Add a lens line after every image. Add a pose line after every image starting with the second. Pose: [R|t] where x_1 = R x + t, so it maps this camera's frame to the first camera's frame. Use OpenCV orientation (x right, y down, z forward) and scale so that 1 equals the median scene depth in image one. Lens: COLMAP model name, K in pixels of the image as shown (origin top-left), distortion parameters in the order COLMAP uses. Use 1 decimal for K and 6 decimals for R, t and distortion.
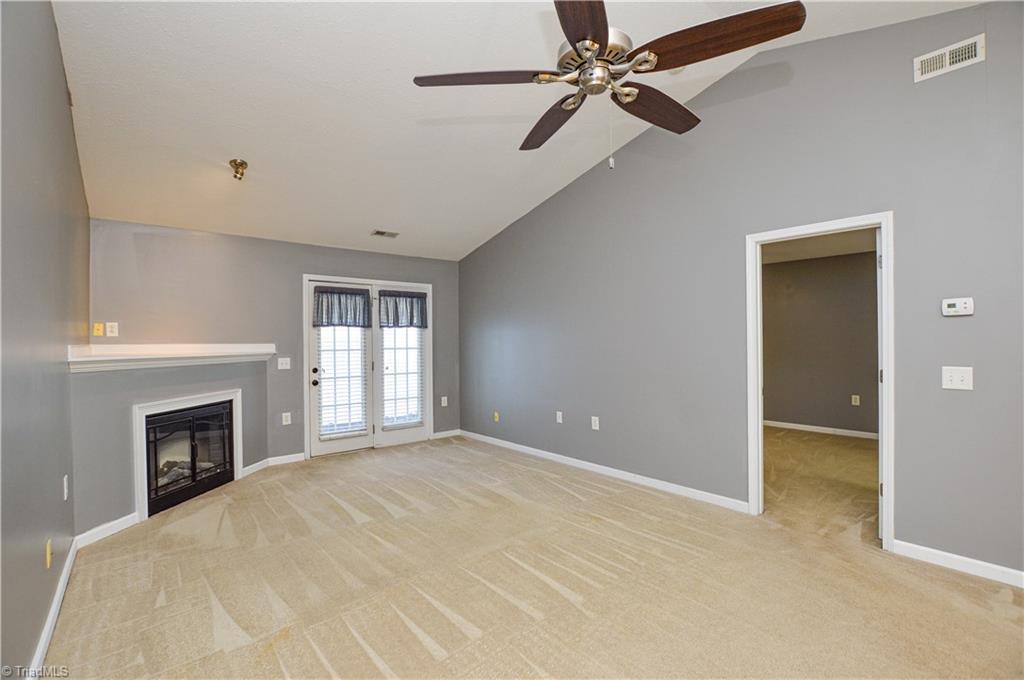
lens RADIAL K [[458.6, 0, 512.0], [0, 458.6, 338.2], [0, 0, 1]] dist [-0.027959, 0.001412]
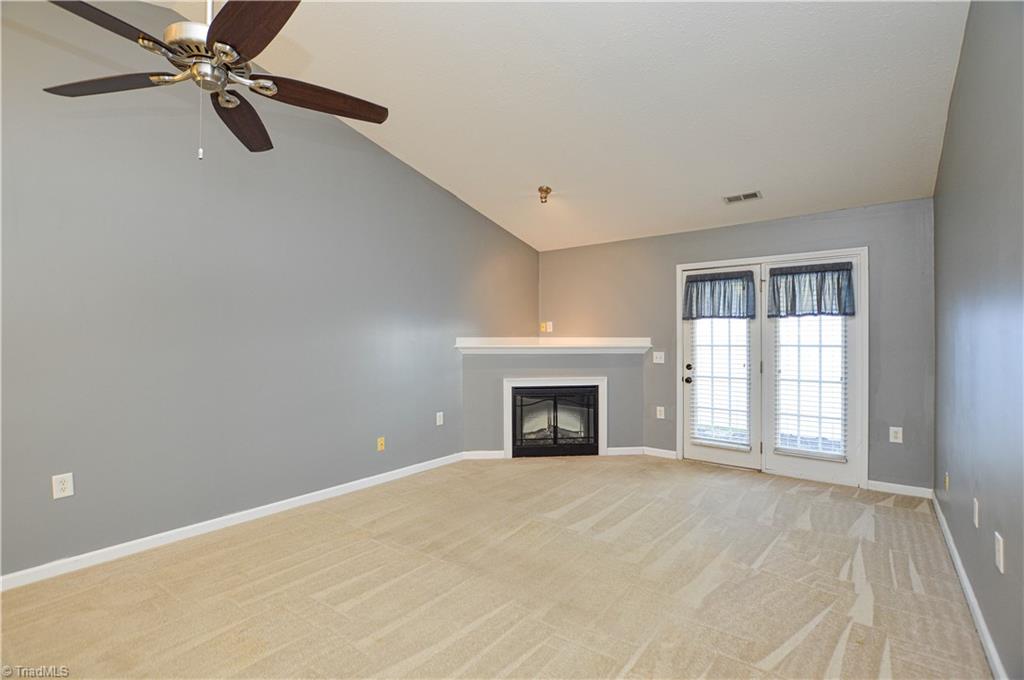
lens RADIAL K [[458.6, 0, 512.6], [0, 458.6, 338.6], [0, 0, 1]] dist [-0.027959, 0.001412]
pose [[0.197358, 0.009903, -0.980282, 0.430031], [0.005182, 0.999924, 0.011145, 0.001020], [0.980318, -0.007279, 0.197292, 0.489804]]
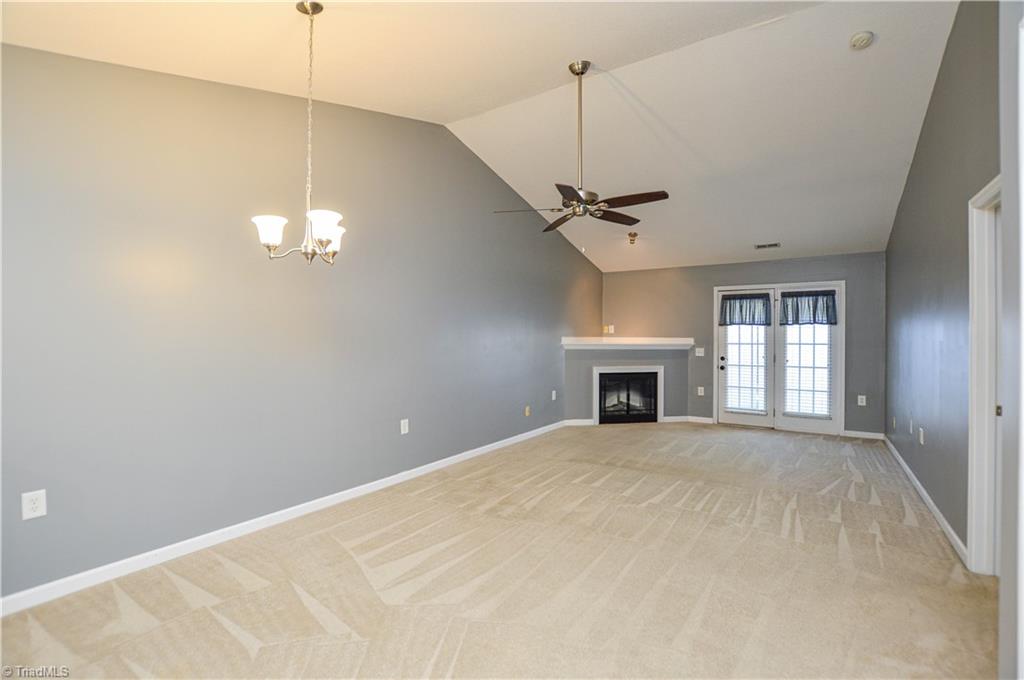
lens RADIAL K [[458.6, 0, 512.1], [0, 458.6, 339.0], [0, 0, 1]] dist [-0.027959, 0.001412]
pose [[0.281640, 0.013130, -0.959430, 0.704527], [-0.001044, 0.999910, 0.013377, -0.003349], [0.959520, -0.002766, 0.281628, 0.039664]]
